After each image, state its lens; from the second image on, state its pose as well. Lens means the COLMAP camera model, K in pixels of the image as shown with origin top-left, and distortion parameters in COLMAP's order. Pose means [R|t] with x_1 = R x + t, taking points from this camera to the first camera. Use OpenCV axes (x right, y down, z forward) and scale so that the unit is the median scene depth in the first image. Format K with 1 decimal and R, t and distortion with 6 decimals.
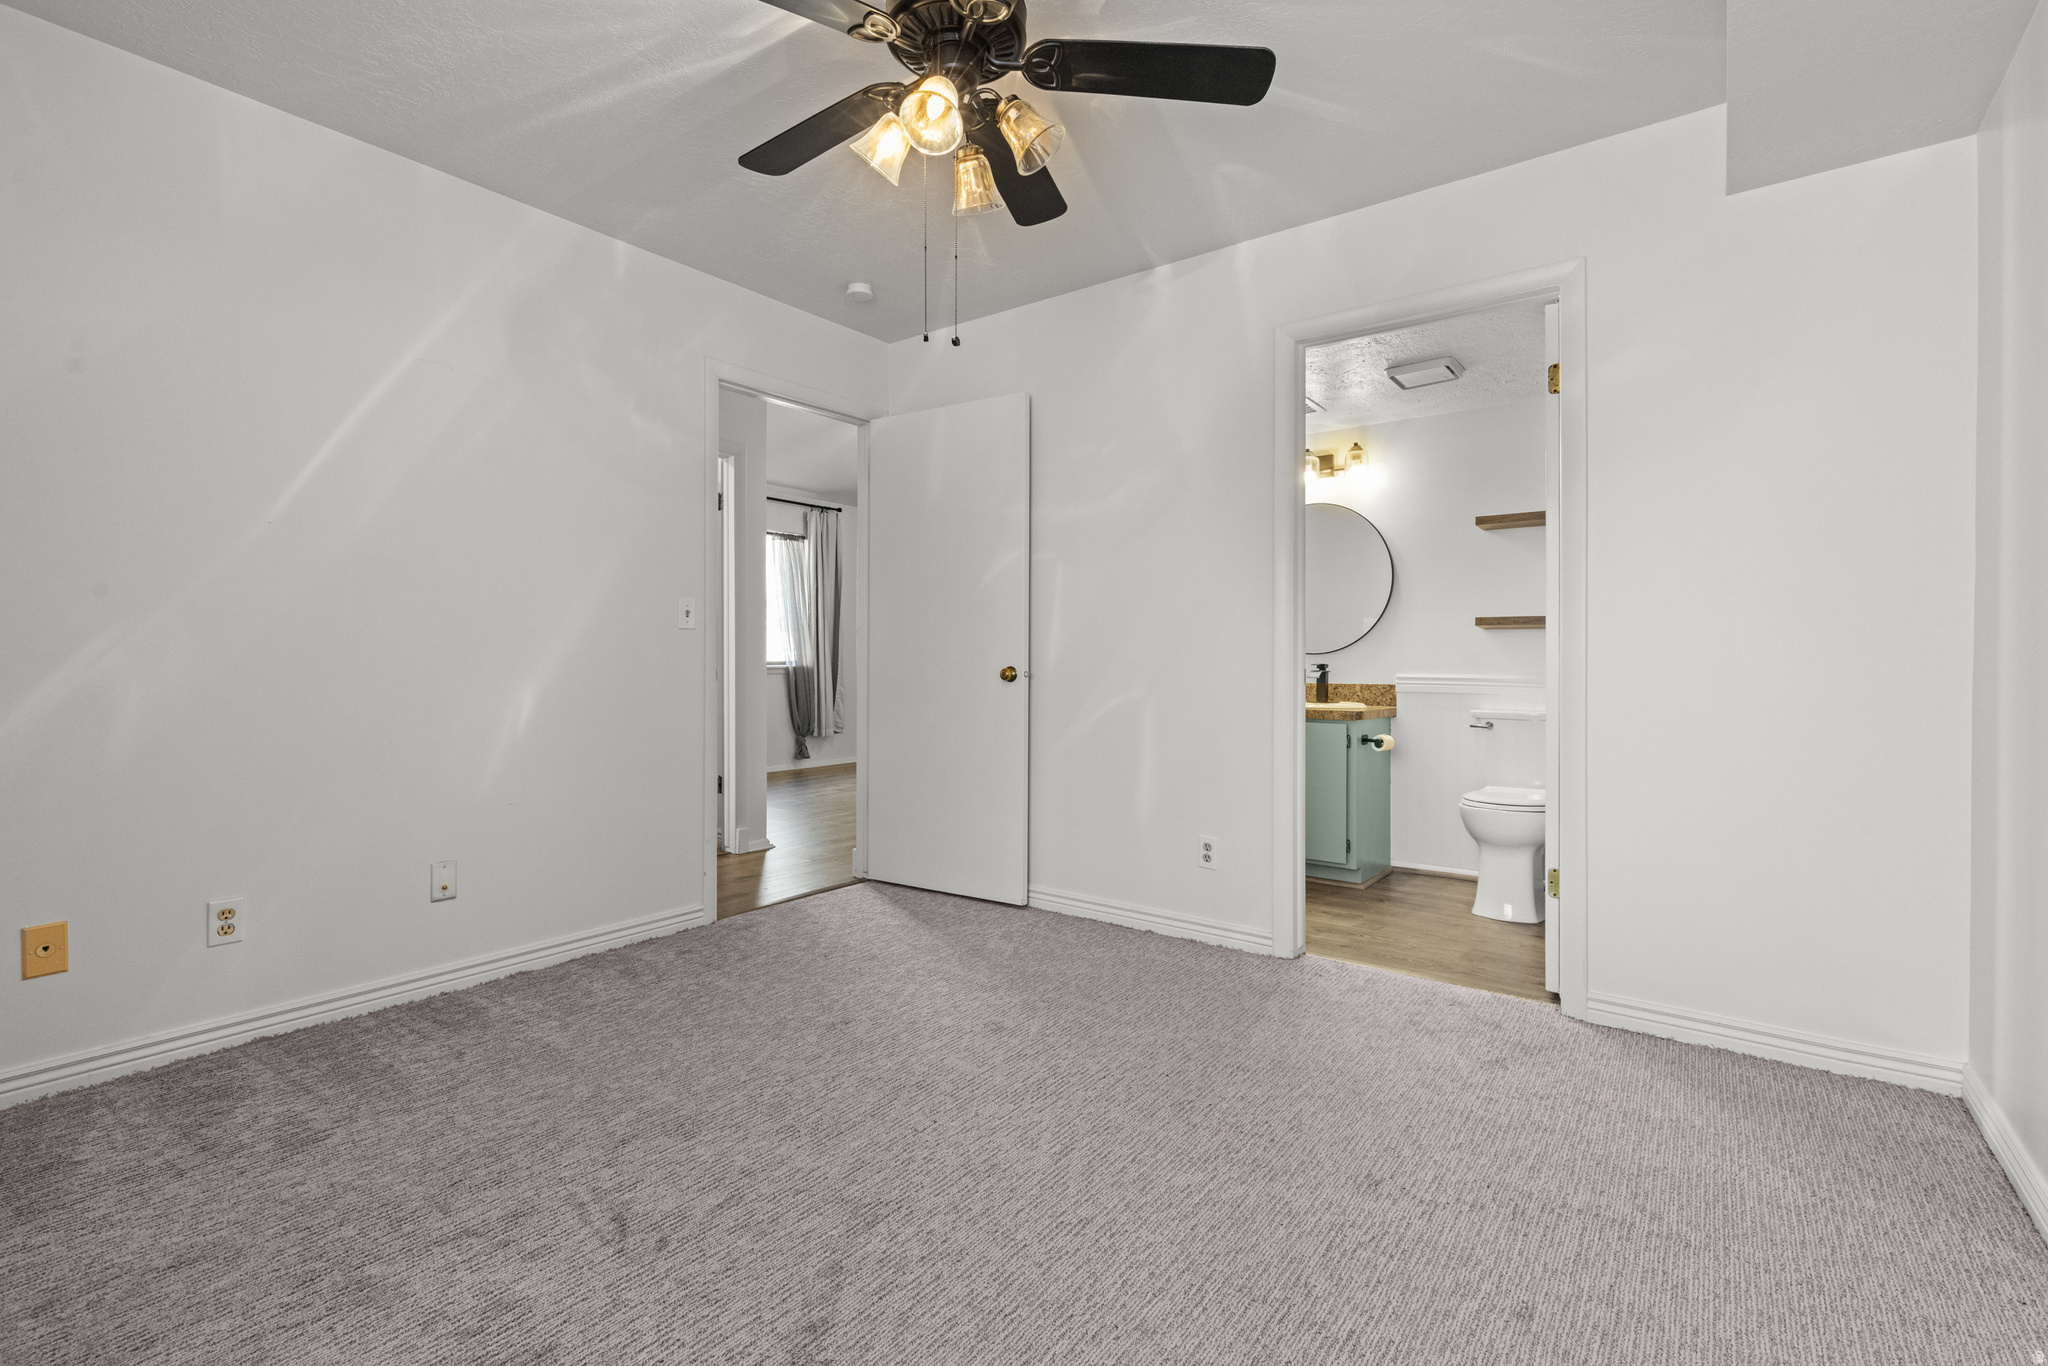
lens RADIAL K [[915.3, 0, 1020.7], [0, 915.3, 664.5], [0, 0, 1]] dist [0.006067, -0.000618]
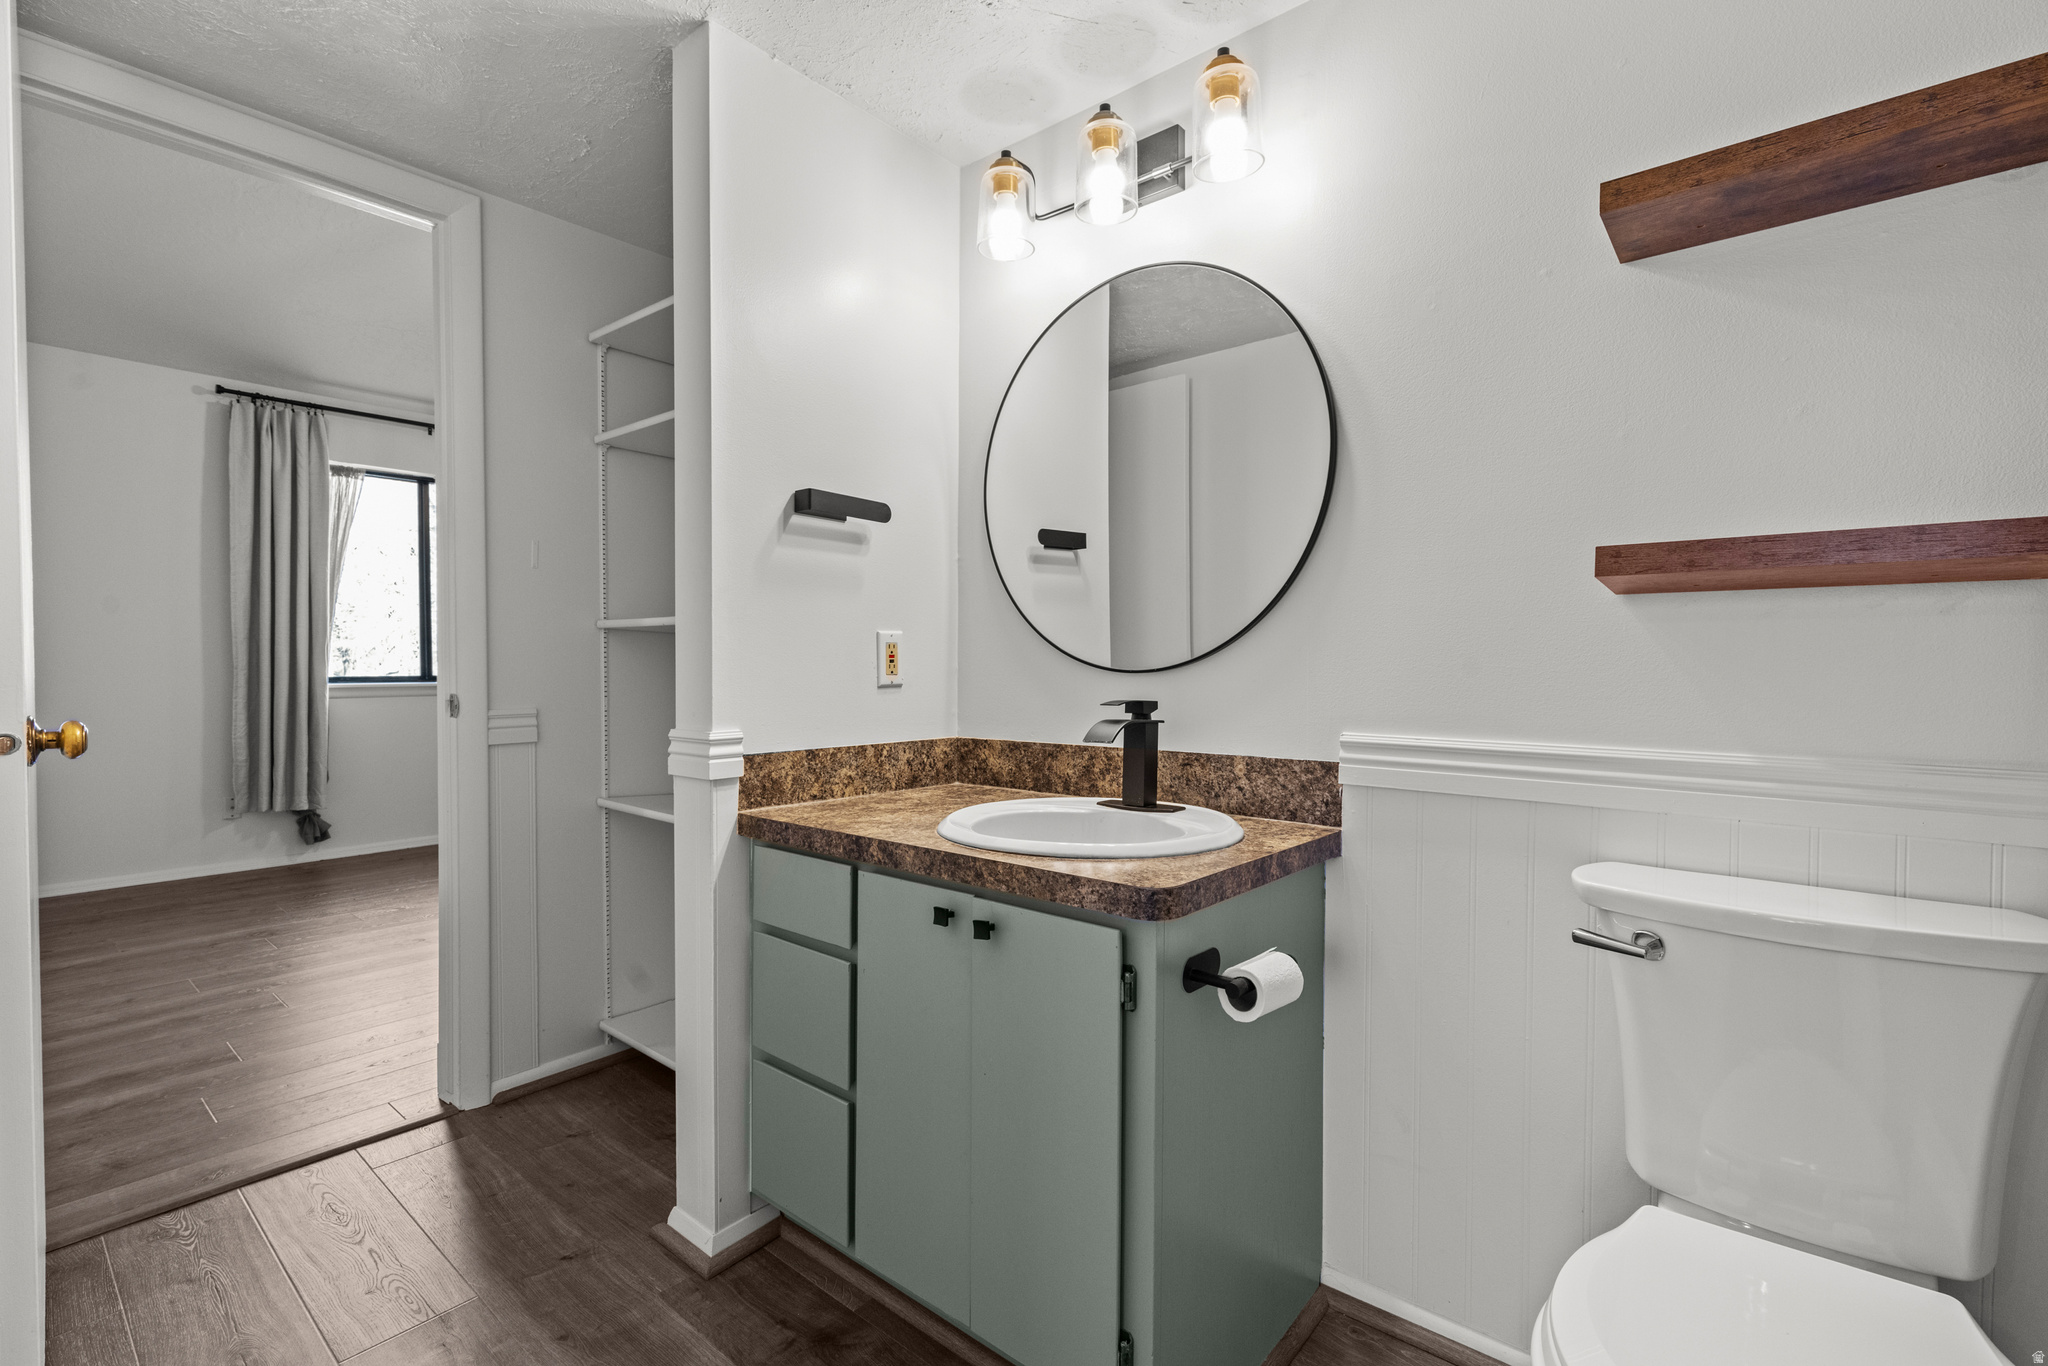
lens RADIAL K [[915.3, 0, 1026.3], [0, 915.3, 683.6], [0, 0, 1]] dist [0.006067, -0.000618]
pose [[0.998370, 0.001802, -0.057049, 0.310454], [-0.000897, 0.999874, 0.015872, -0.012481], [0.057071, -0.015795, 0.998245, 0.650704]]
